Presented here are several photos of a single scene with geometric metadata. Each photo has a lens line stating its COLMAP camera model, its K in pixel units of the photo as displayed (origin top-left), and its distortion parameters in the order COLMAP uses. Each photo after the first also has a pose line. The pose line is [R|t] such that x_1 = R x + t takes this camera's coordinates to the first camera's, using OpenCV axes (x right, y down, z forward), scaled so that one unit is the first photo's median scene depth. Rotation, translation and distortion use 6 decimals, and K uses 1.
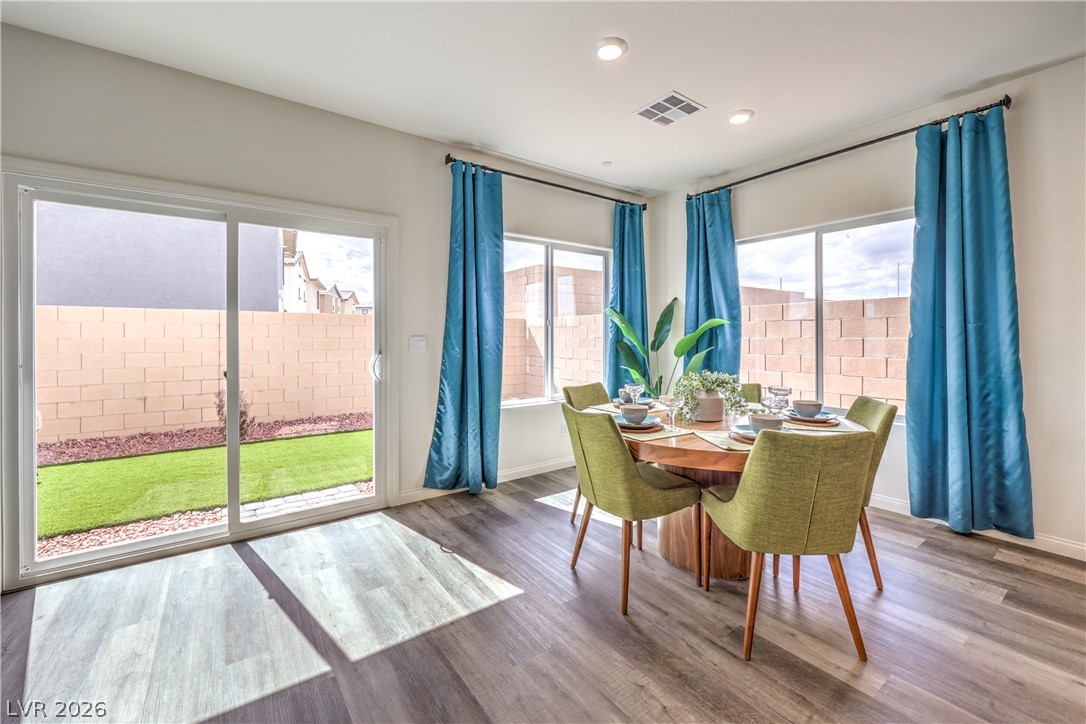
lens RADIAL K [[444.4, 0, 547.5], [0, 444.4, 337.4], [0, 0, 1]] dist [0.000793, 0.000072]
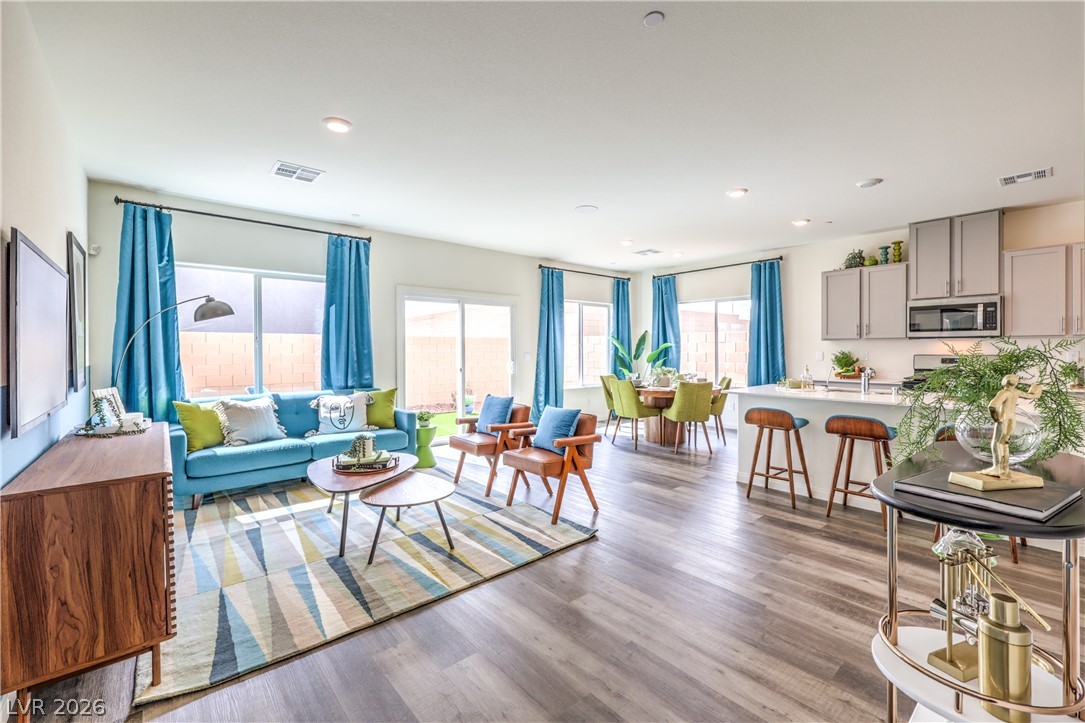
lens RADIAL K [[444.8, 0, 541.3], [0, 444.8, 351.0], [0, 0, 1]] dist [0.000130, -0.000090]
pose [[0.996967, -0.003279, 0.077759, -0.361553], [0.003091, 0.999992, 0.002542, -0.014810], [-0.077767, -0.002294, 0.996969, -0.999083]]
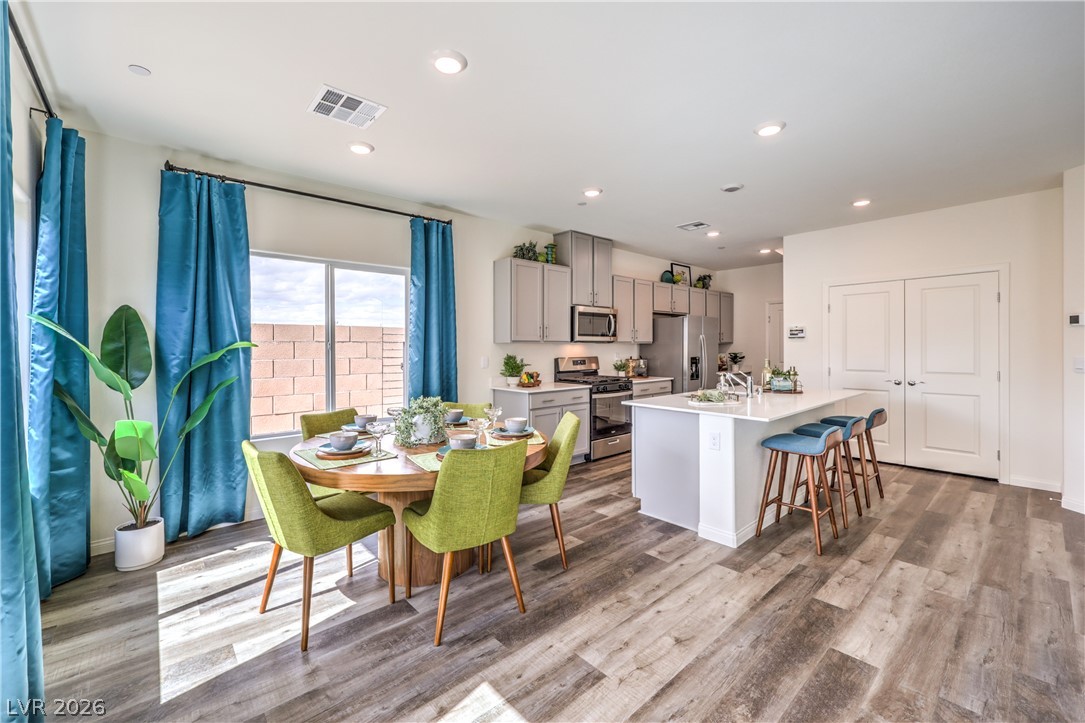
lens RADIAL K [[444.8, 0, 541.3], [0, 444.8, 351.0], [0, 0, 1]] dist [0.000130, -0.000090]
pose [[-0.087500, -0.006620, 0.996143, -0.524699], [0.006796, 0.999951, 0.007242, -0.029874], [-0.996141, 0.007404, -0.087451, 0.573235]]
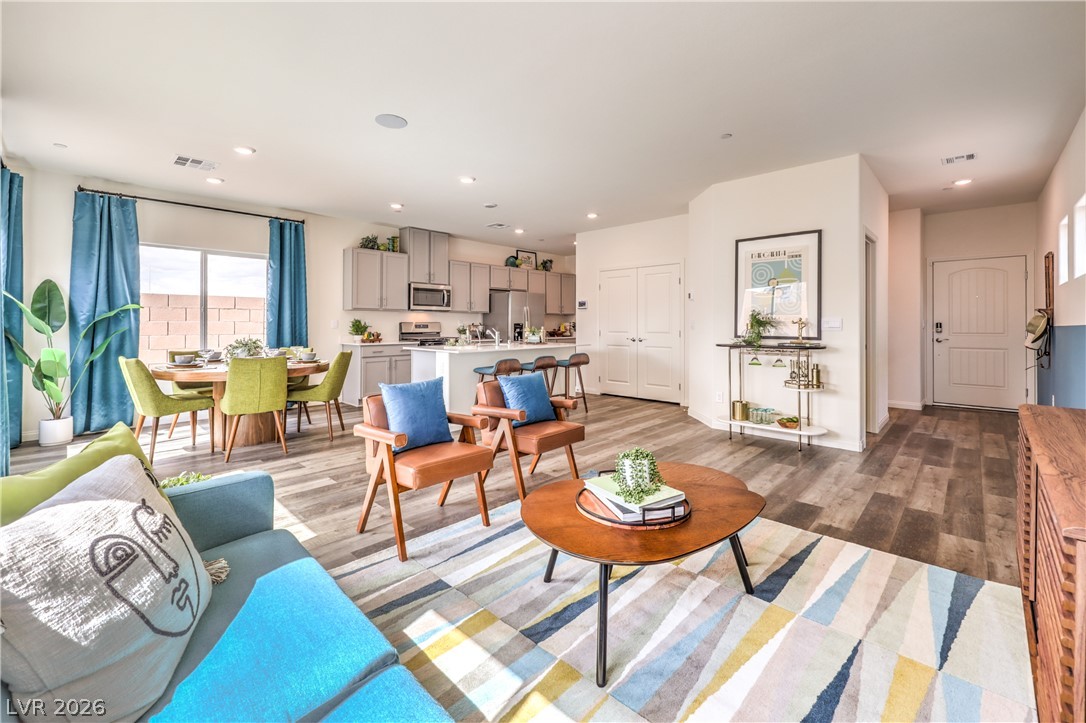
lens RADIAL K [[454.1, 0, 534.4], [0, 454.1, 323.6], [0, 0, 1]] dist [0.007910, -0.000946]
pose [[-0.159425, 0.003422, 0.987204, -1.133585], [0.001850, 0.999993, -0.003168, 0.018401], [-0.987208, 0.001321, -0.159430, 0.116208]]
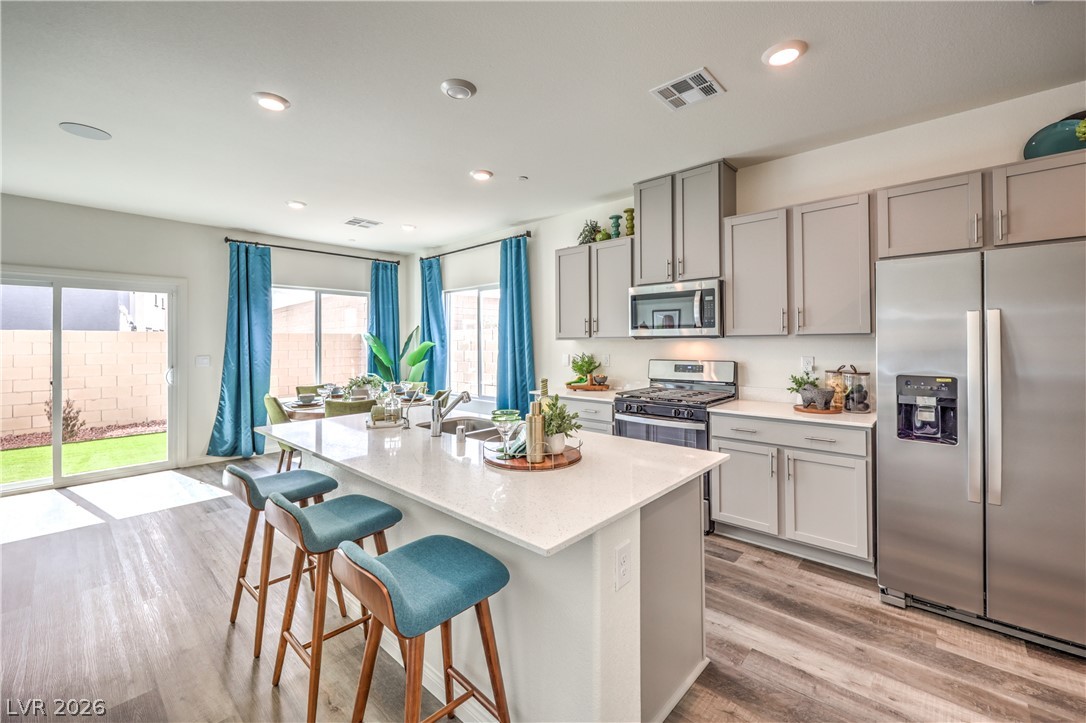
lens RADIAL K [[444.5, 0, 530.5], [0, 444.5, 339.8], [0, 0, 1]] dist [0.007049, -0.000032]
pose [[0.983960, -0.003600, 0.178352, 0.505009], [0.005273, 0.999946, -0.008908, -0.035935], [-0.178311, 0.009706, 0.983926, -0.660826]]
